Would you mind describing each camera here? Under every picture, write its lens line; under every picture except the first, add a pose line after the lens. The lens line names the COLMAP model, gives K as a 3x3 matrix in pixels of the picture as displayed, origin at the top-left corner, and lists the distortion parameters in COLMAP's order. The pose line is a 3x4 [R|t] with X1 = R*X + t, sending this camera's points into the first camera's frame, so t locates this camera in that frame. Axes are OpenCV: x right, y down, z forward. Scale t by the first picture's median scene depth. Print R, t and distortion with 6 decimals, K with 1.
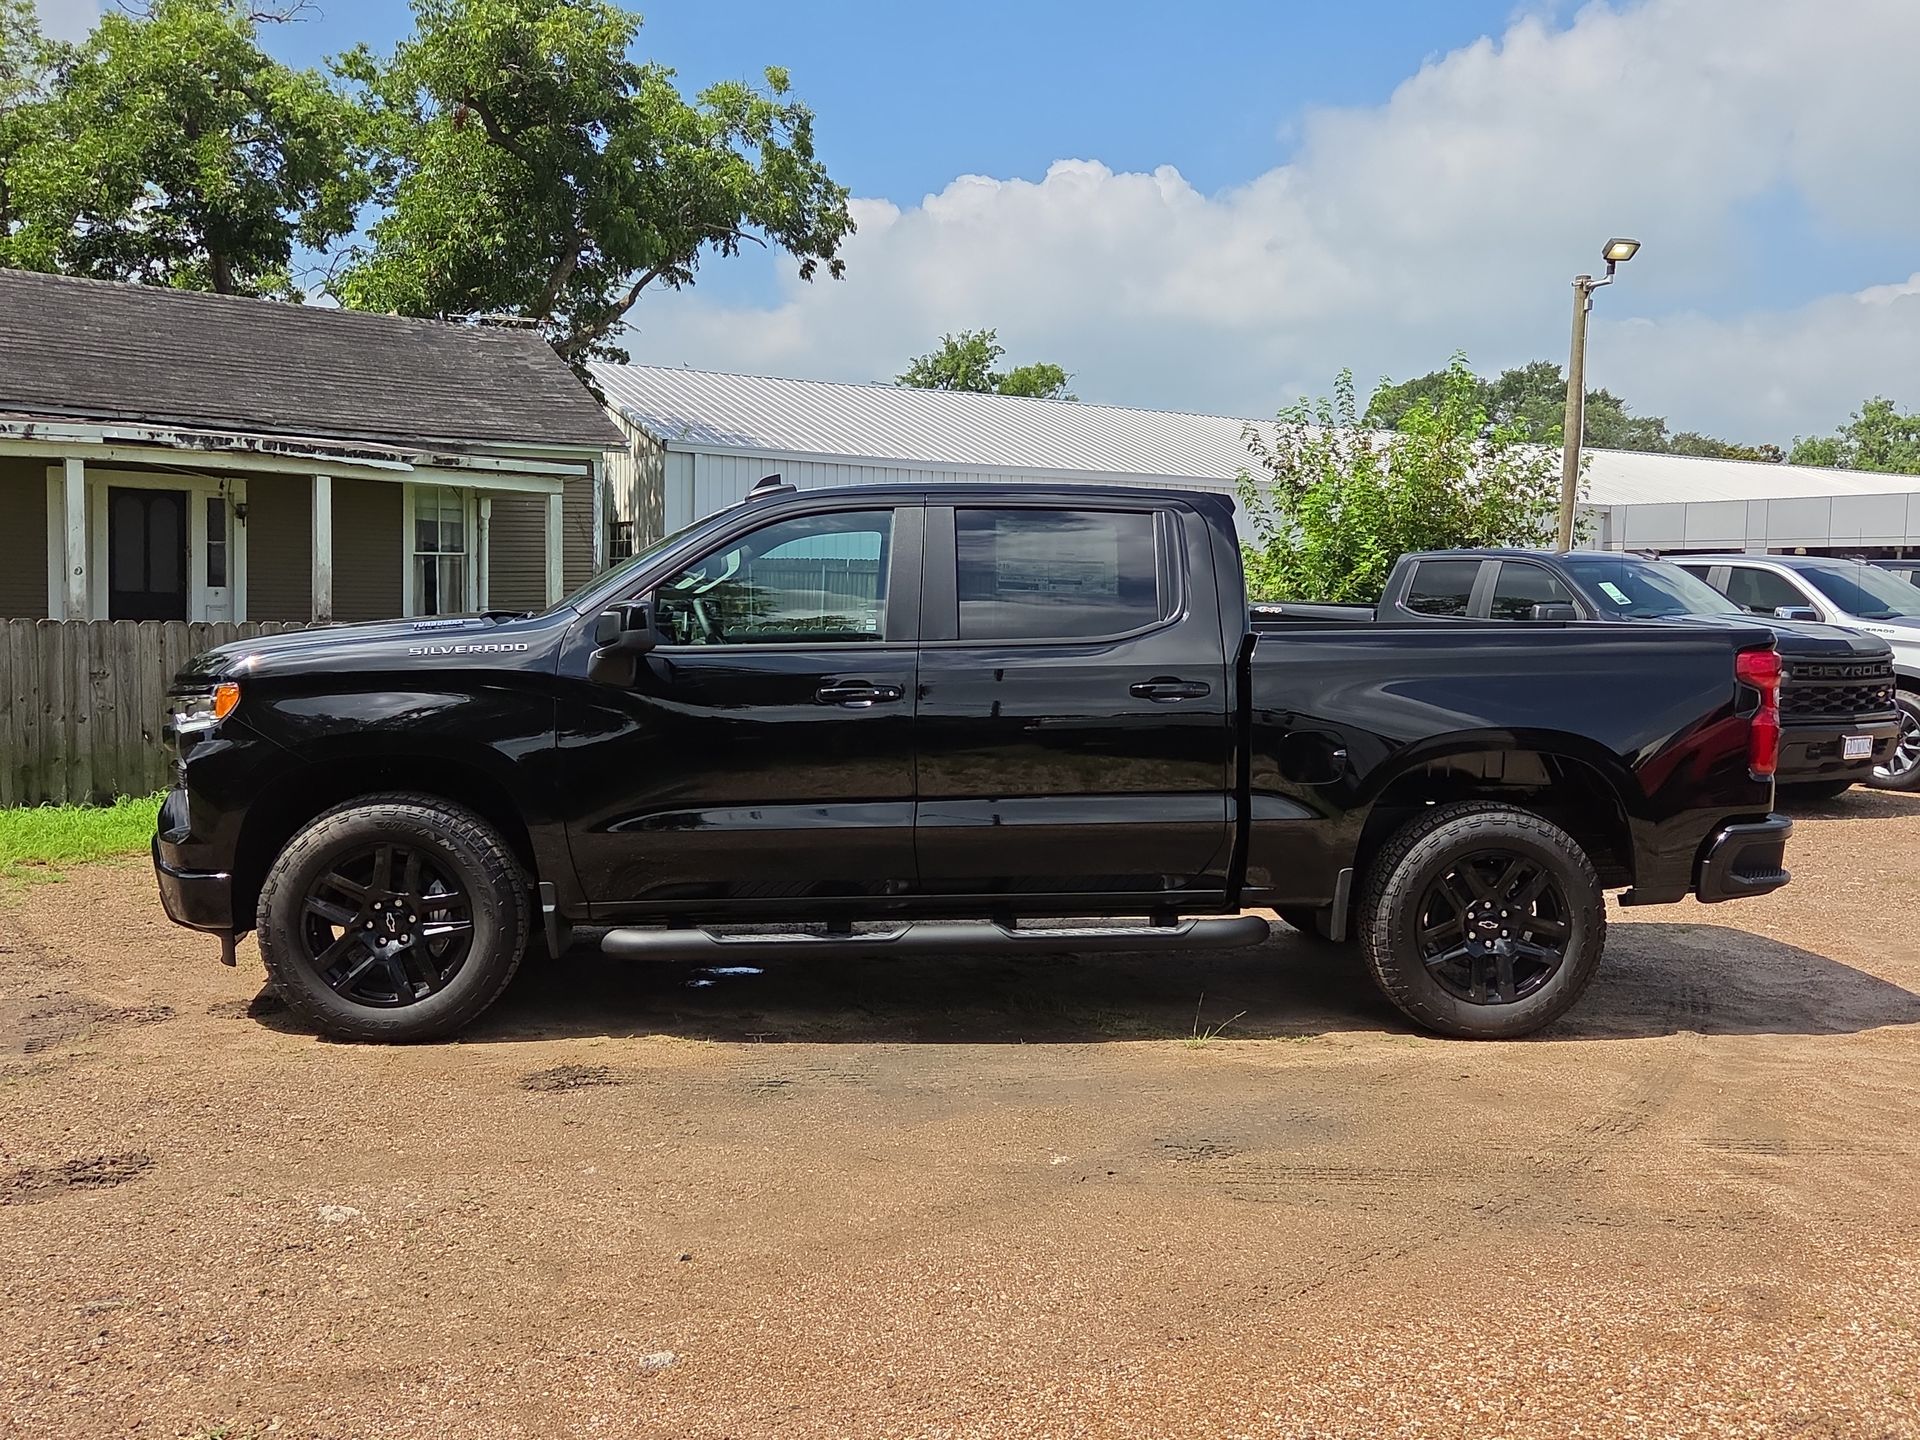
lens RADIAL K [[1772.7, 0, 762.0], [0, 1772.7, 716.9], [0, 0, 1]] dist [0.055924, -0.016158]
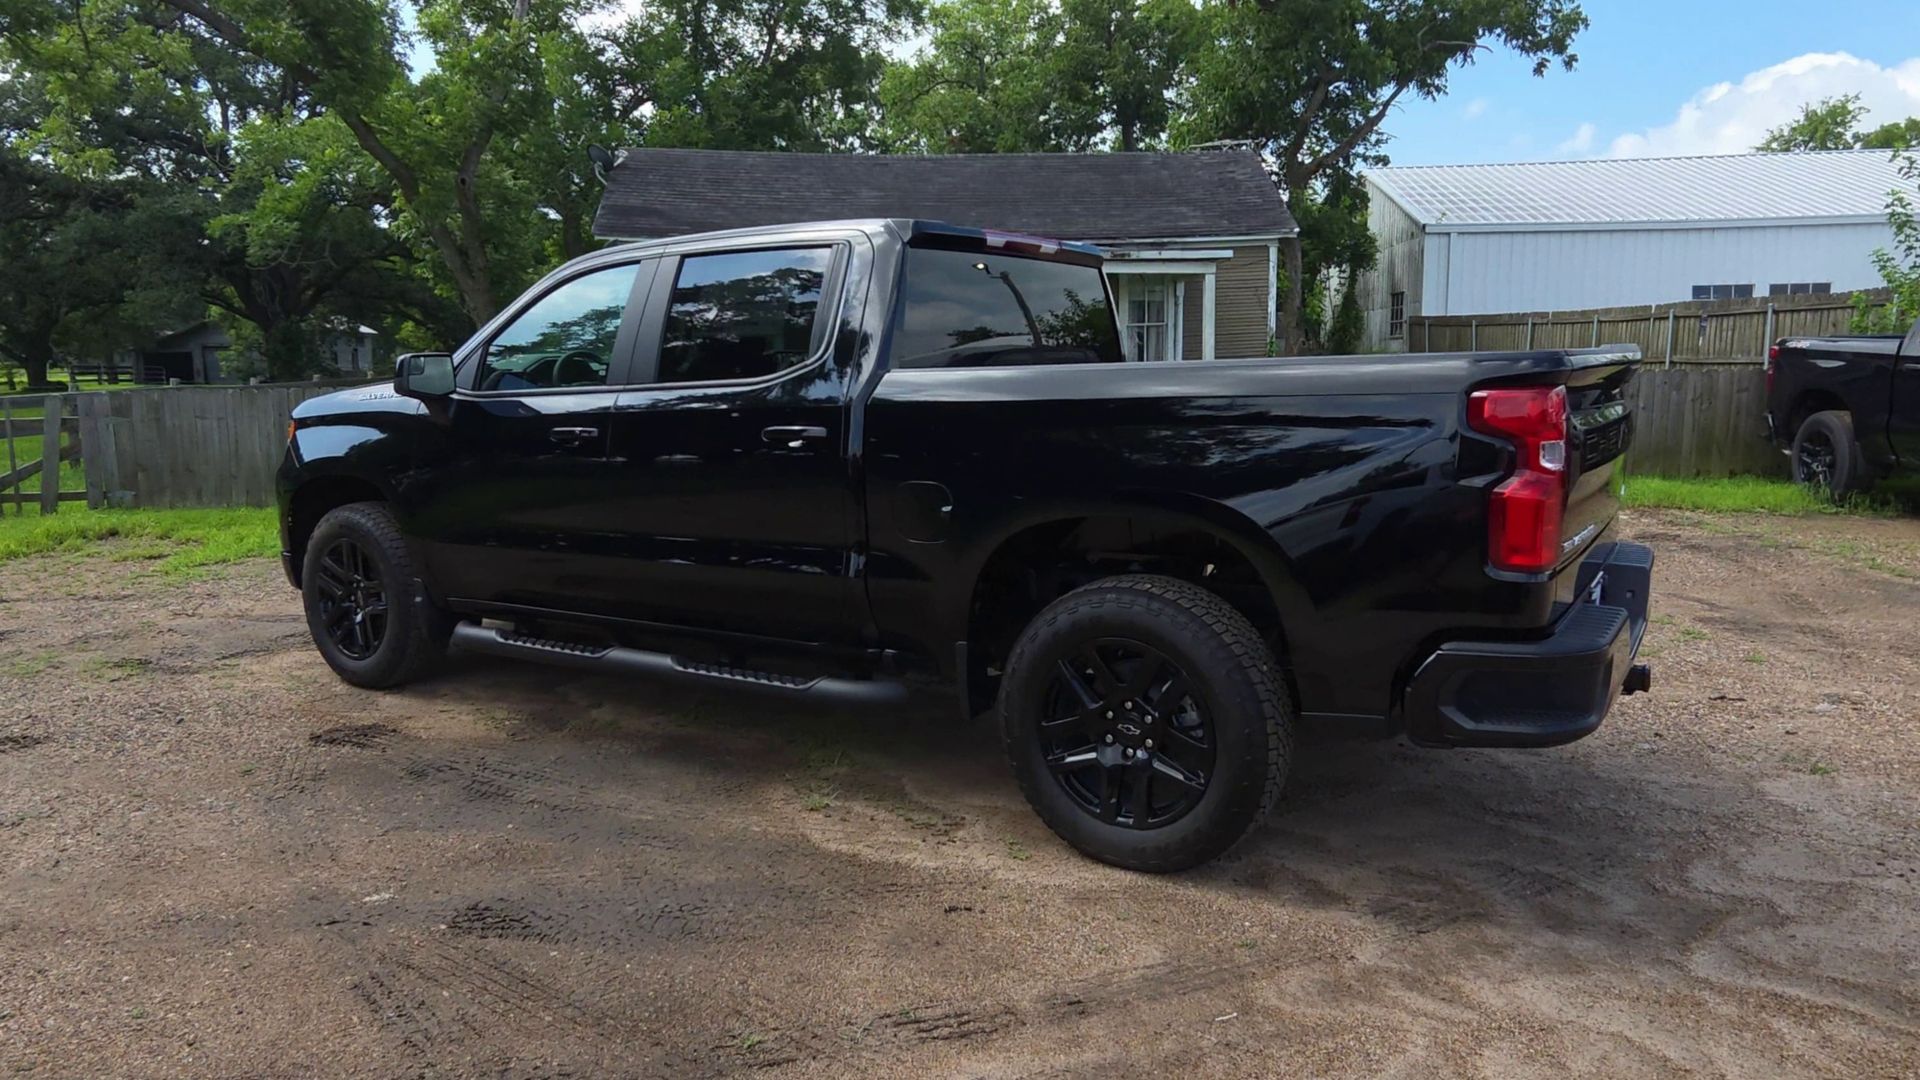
lens RADIAL K [[1164.8, 0, 824.6], [0, 1164.8, 514.1], [0, 0, 1]] dist [0.004589, 0.002358]
pose [[0.804827, 0.051615, -0.591261, 0.205252], [-0.014776, 0.997645, 0.066978, -0.004468], [0.593326, -0.045169, 0.803694, 0.171825]]
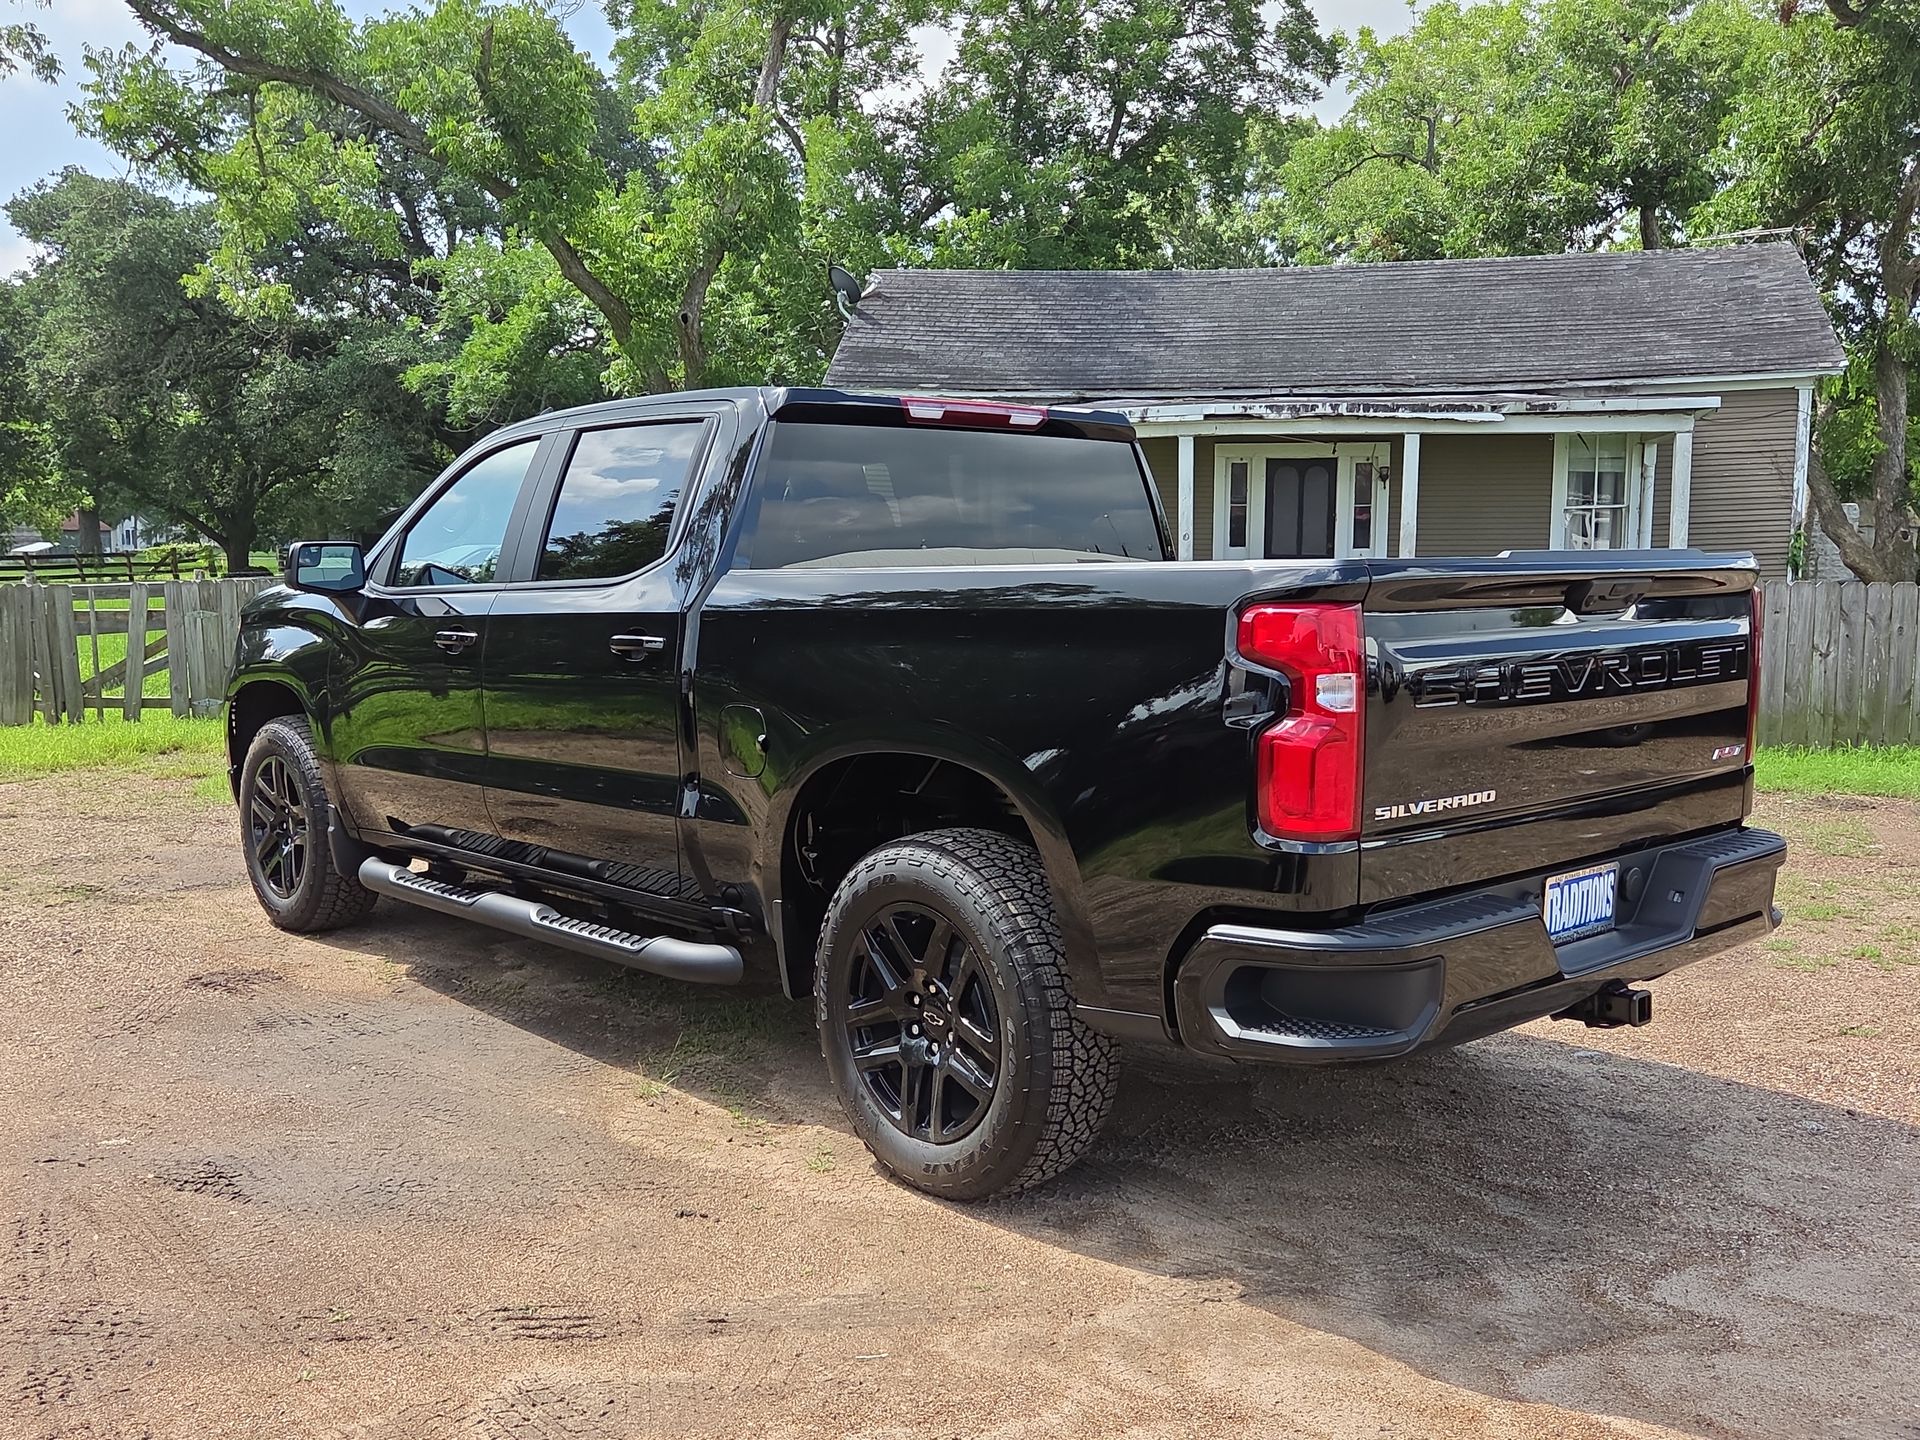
lens RADIAL K [[1593.4, 0, 832.6], [0, 1593.4, 742.0], [0, 0, 1]] dist [0.068594, -0.049547]
pose [[0.644543, 0.073634, -0.761014, 0.278799], [-0.042492, 0.997263, 0.060503, -0.005845], [0.763386, -0.006660, 0.645908, 0.204457]]
